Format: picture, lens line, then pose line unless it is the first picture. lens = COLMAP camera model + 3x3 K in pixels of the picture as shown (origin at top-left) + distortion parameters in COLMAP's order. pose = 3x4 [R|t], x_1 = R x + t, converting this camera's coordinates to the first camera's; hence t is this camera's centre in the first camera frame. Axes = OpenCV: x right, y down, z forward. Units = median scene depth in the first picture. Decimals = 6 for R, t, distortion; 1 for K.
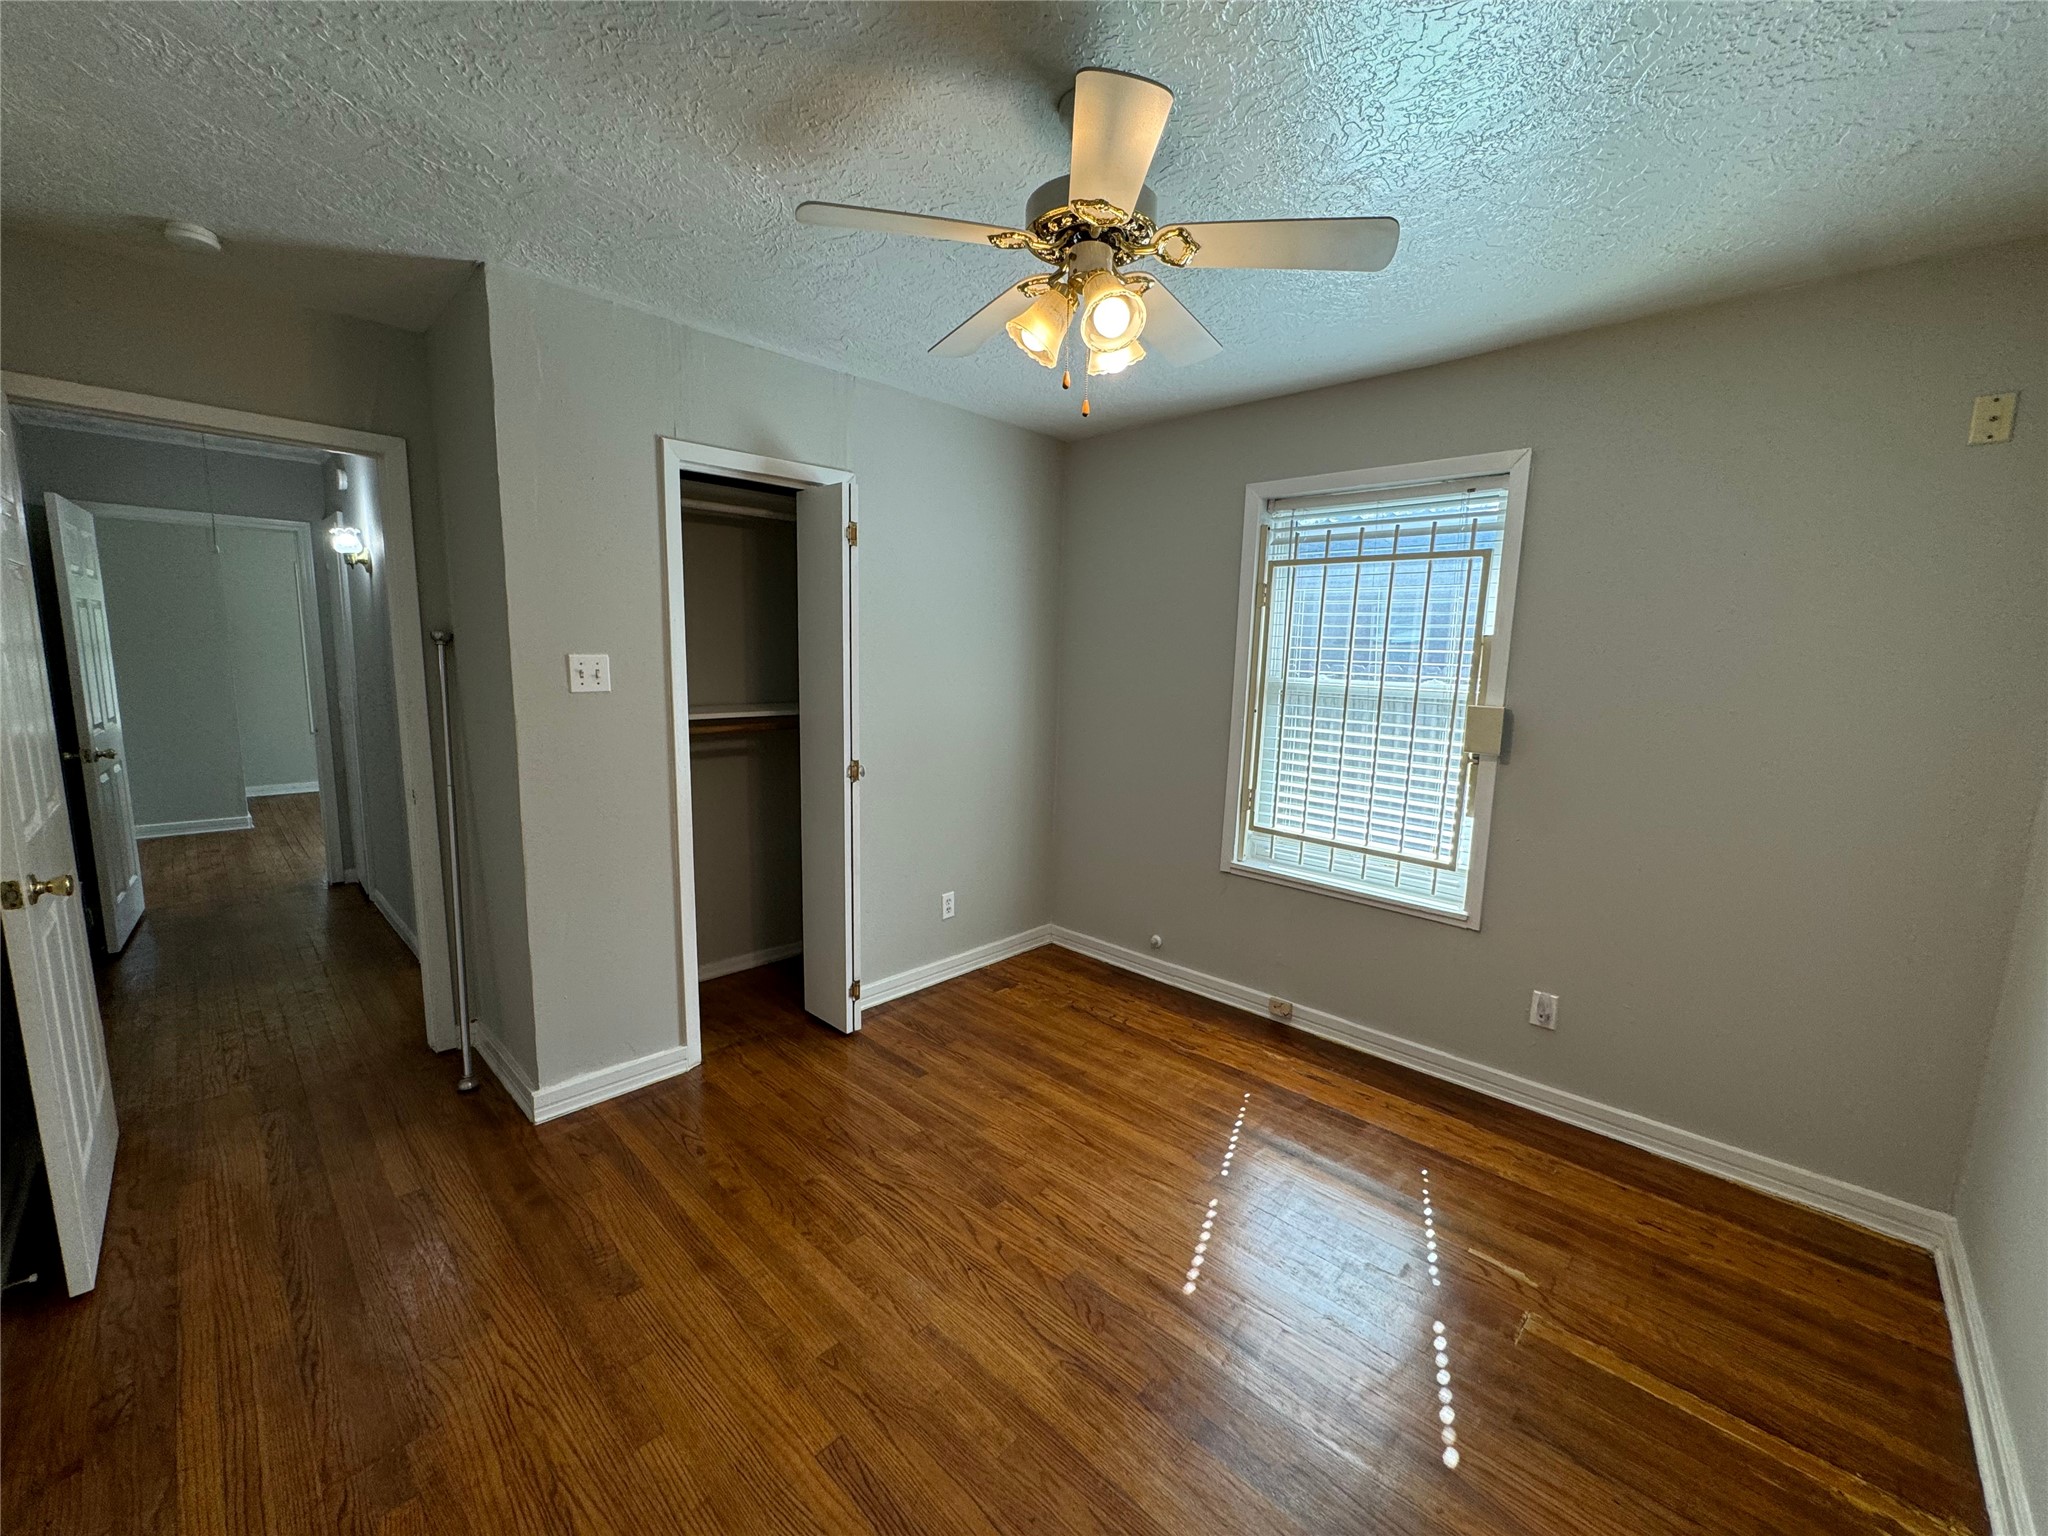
lens RADIAL K [[814.0, 0, 1020.5], [0, 814.0, 773.9], [0, 0, 1]] dist [0.000034, -0.000127]
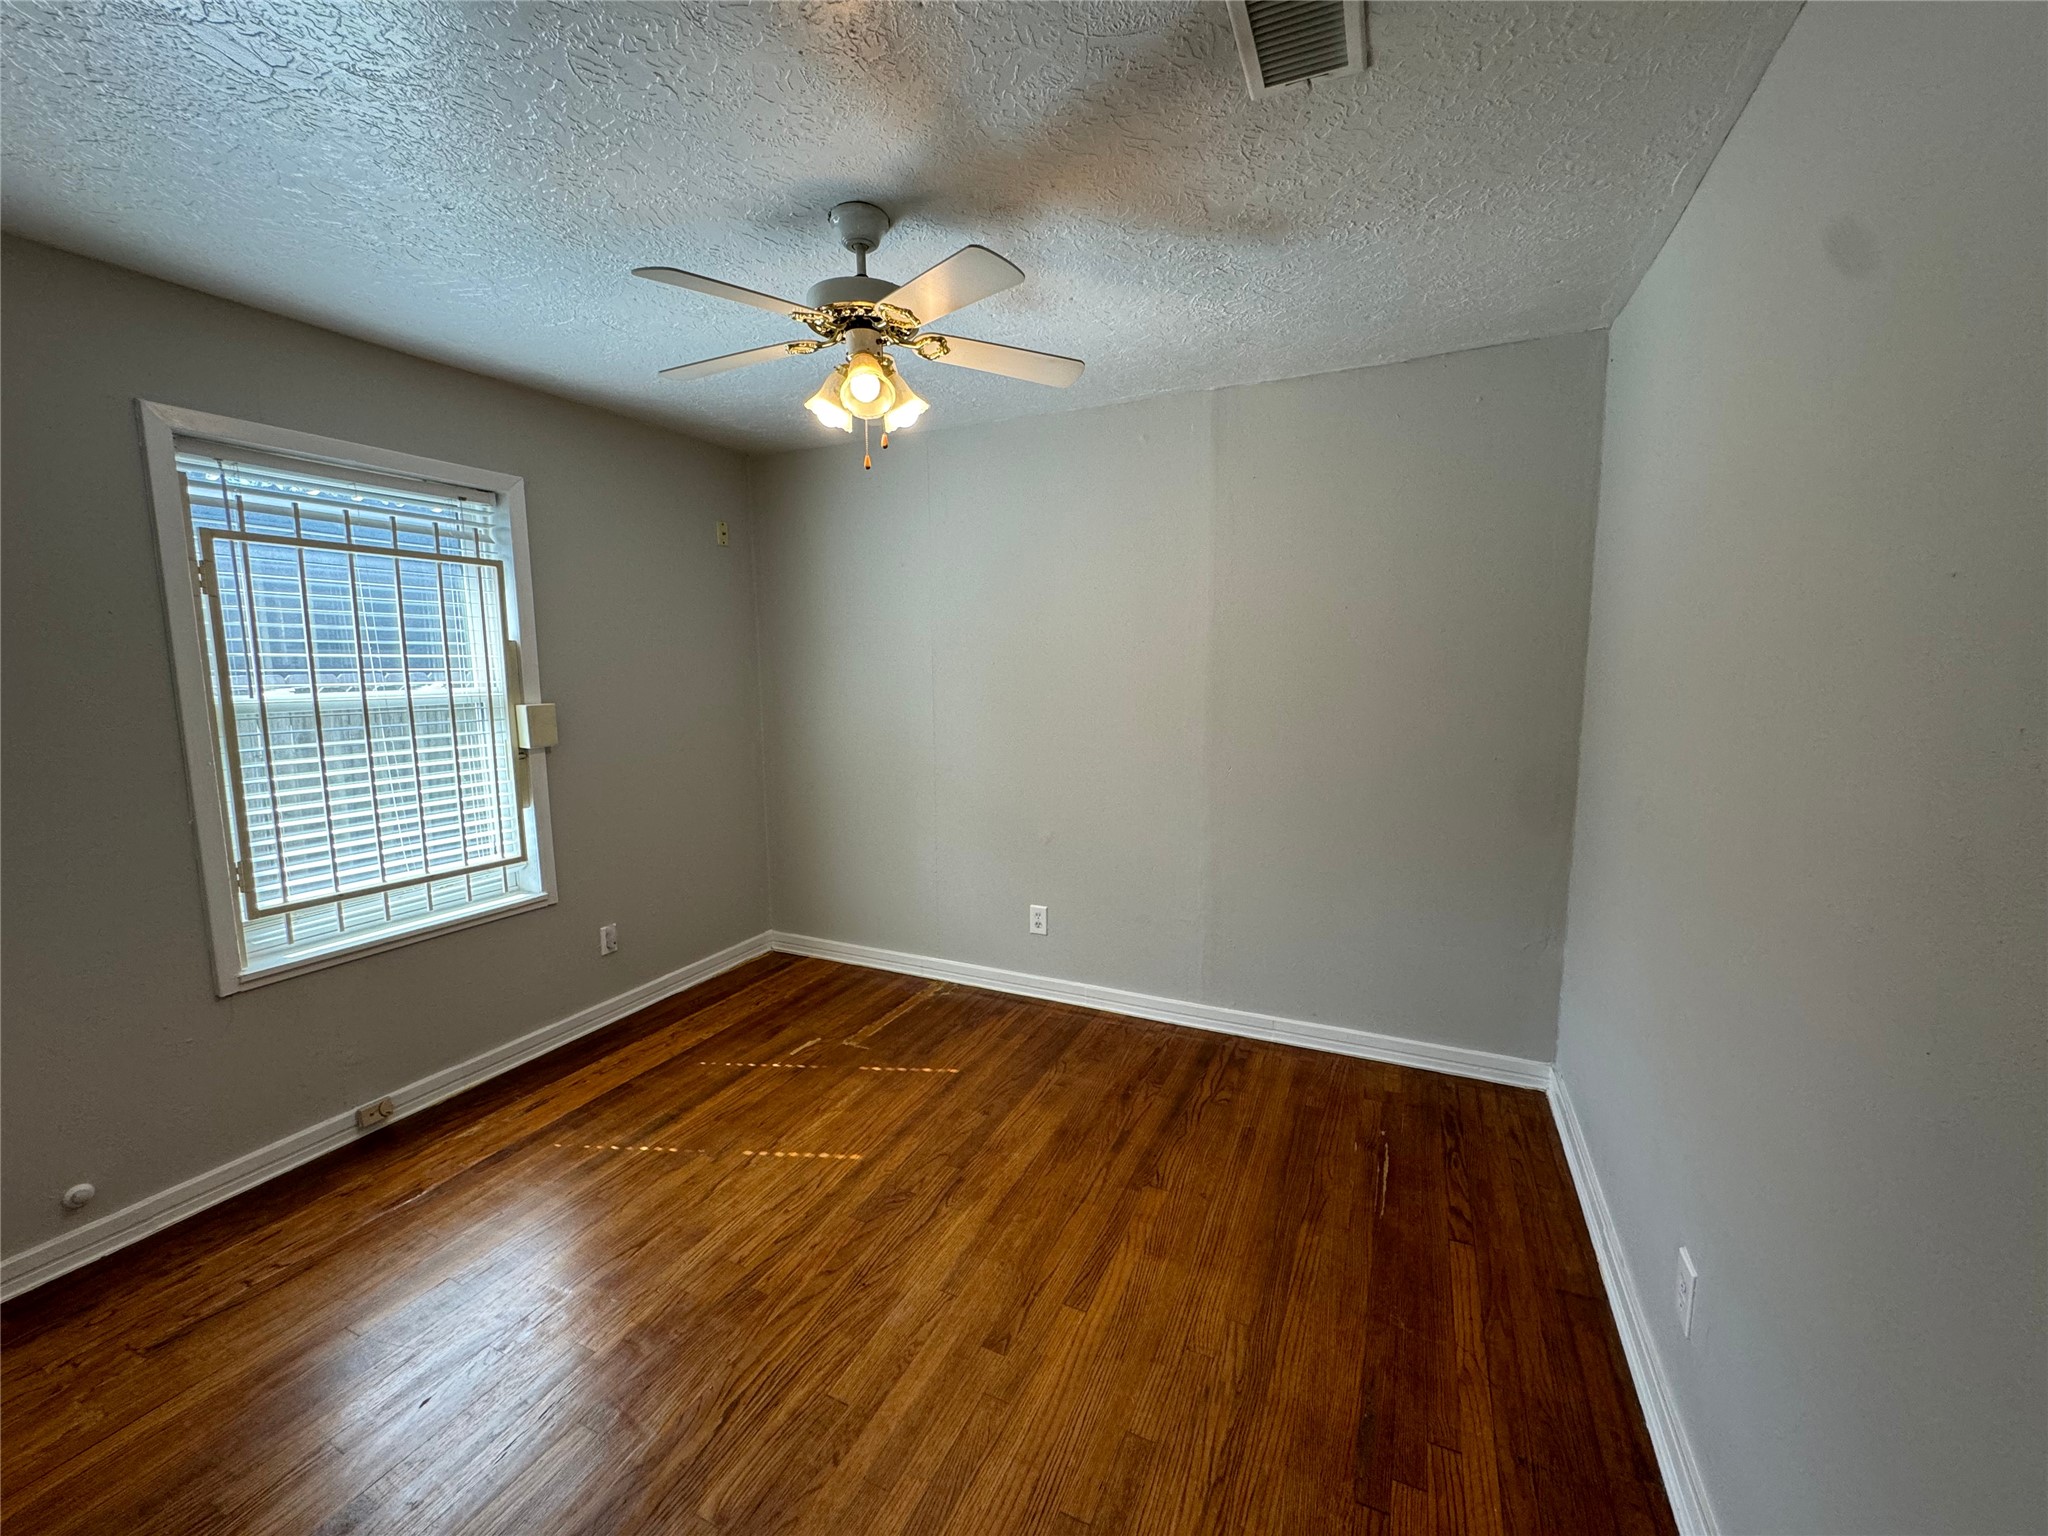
lens RADIAL K [[814.0, 0, 1020.5], [0, 814.0, 773.9], [0, 0, 1]] dist [0.000034, -0.000127]
pose [[-0.314623, -0.153435, 0.936734, -0.673667], [0.141733, 0.968192, 0.206192, -0.122460], [-0.938576, 0.197638, -0.282869, 0.686572]]
